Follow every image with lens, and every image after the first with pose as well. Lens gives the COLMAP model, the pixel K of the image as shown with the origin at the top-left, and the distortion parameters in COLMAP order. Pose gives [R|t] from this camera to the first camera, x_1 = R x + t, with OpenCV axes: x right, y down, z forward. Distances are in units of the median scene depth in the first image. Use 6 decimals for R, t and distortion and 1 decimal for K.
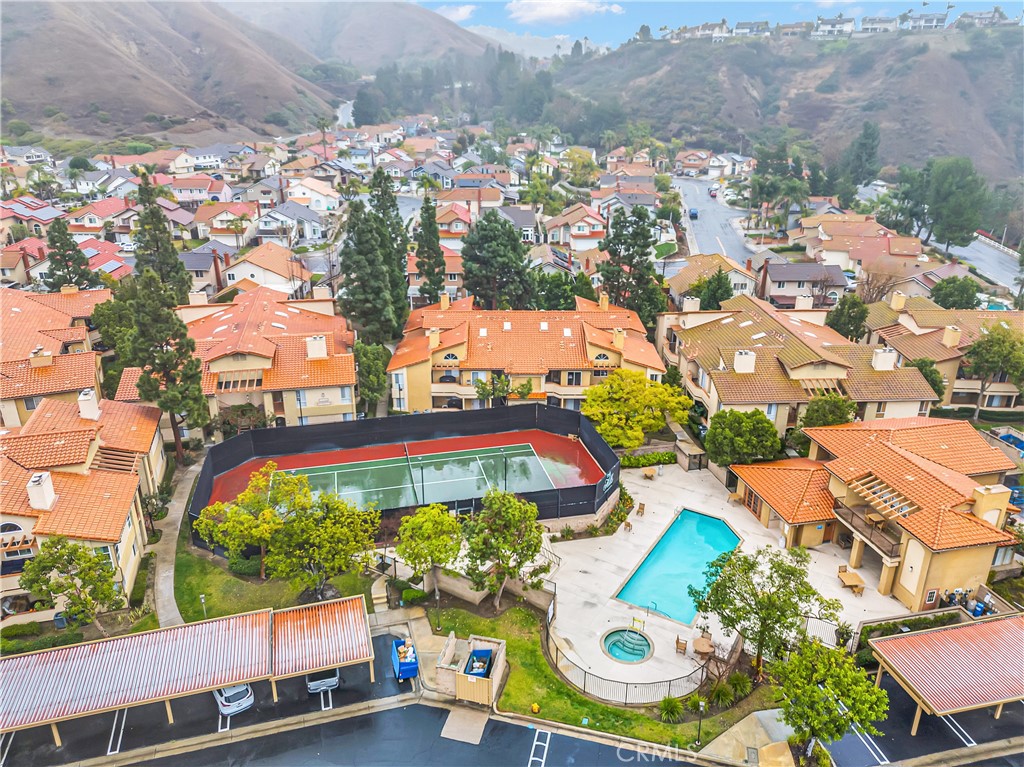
lens RADIAL K [[743.2, 0, 512.0], [0, 743.2, 383.5], [0, 0, 1]] dist [0.070543, -0.070703]
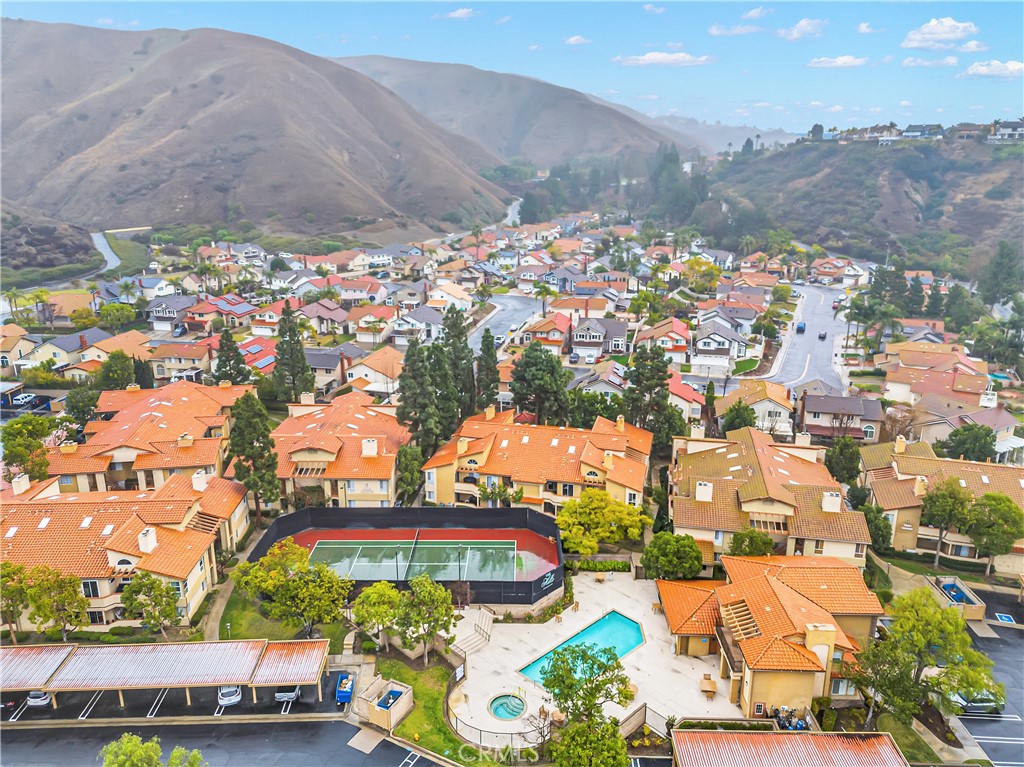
lens RADIAL K [[743.2, 0, 512.0], [0, 743.2, 383.5], [0, 0, 1]] dist [0.070543, -0.070703]
pose [[0.970060, 0.065984, -0.233729, 0.179090], [-0.088310, 0.992342, -0.086369, -0.044113], [0.226240, 0.104424, 0.968458, -0.144982]]
